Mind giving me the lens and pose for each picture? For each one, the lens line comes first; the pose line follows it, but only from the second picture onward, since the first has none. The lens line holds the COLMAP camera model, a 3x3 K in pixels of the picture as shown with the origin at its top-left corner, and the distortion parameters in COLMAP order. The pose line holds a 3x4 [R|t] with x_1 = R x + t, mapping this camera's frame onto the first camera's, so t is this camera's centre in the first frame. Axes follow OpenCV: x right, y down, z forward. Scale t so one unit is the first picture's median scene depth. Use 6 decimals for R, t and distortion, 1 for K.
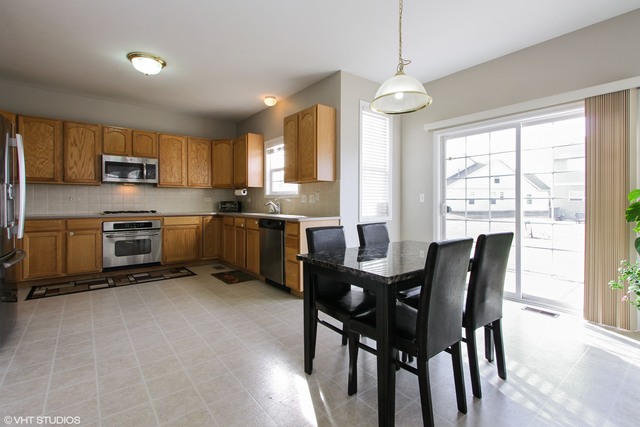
lens RADIAL K [[295.8, 0, 315.8], [0, 295.8, 206.0], [0, 0, 1]] dist [0.013708, -0.001083]
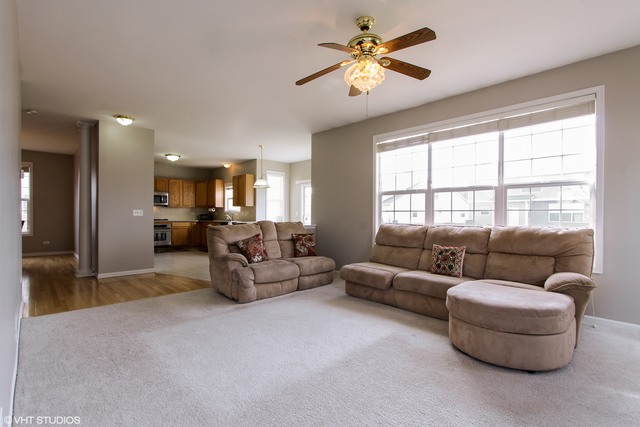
lens RADIAL K [[322.7, 0, 322.6], [0, 322.7, 216.3], [0, 0, 1]] dist [-0.015242, 0.000192]
pose [[0.995614, 0.004931, 0.093431, 0.290337], [-0.004400, 0.999973, -0.005887, 0.004883], [-0.093457, 0.005450, 0.995608, -1.243062]]
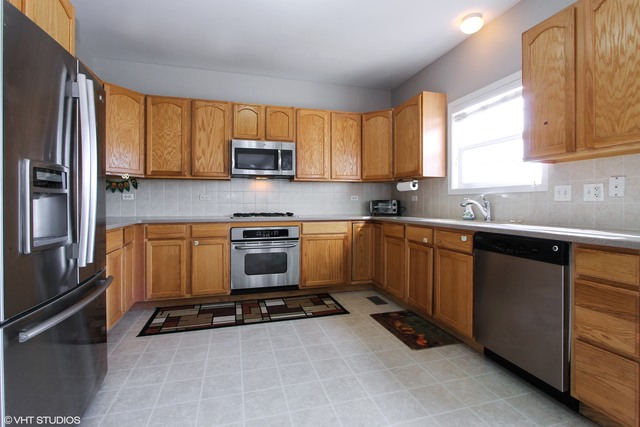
lens RADIAL K [[295.8, 0, 318.1], [0, 295.8, 207.1], [0, 0, 1]] dist [0.013708, -0.001083]
pose [[0.927382, 0.004242, -0.374092, -0.213221], [-0.003170, 0.999989, 0.003481, -0.001809], [0.374103, -0.002043, 0.927385, 0.356619]]
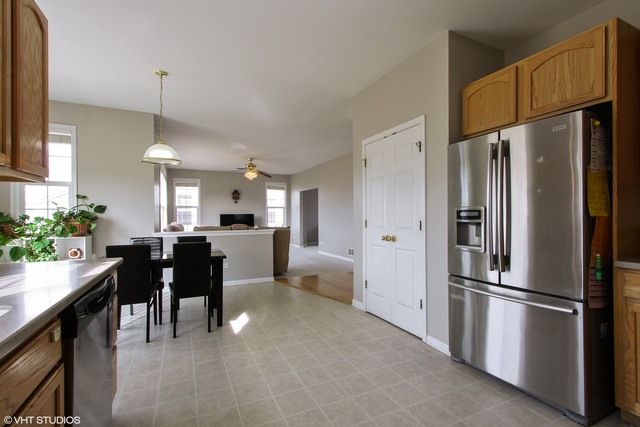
lens RADIAL K [[295.8, 0, 320.0], [0, 295.8, 212.1], [0, 0, 1]] dist [0.013708, -0.001083]
pose [[-0.975725, 0.003296, 0.218976, -1.148323], [0.005980, 0.999915, 0.011595, -0.107345], [-0.218919, 0.012623, -0.975661, 3.055374]]
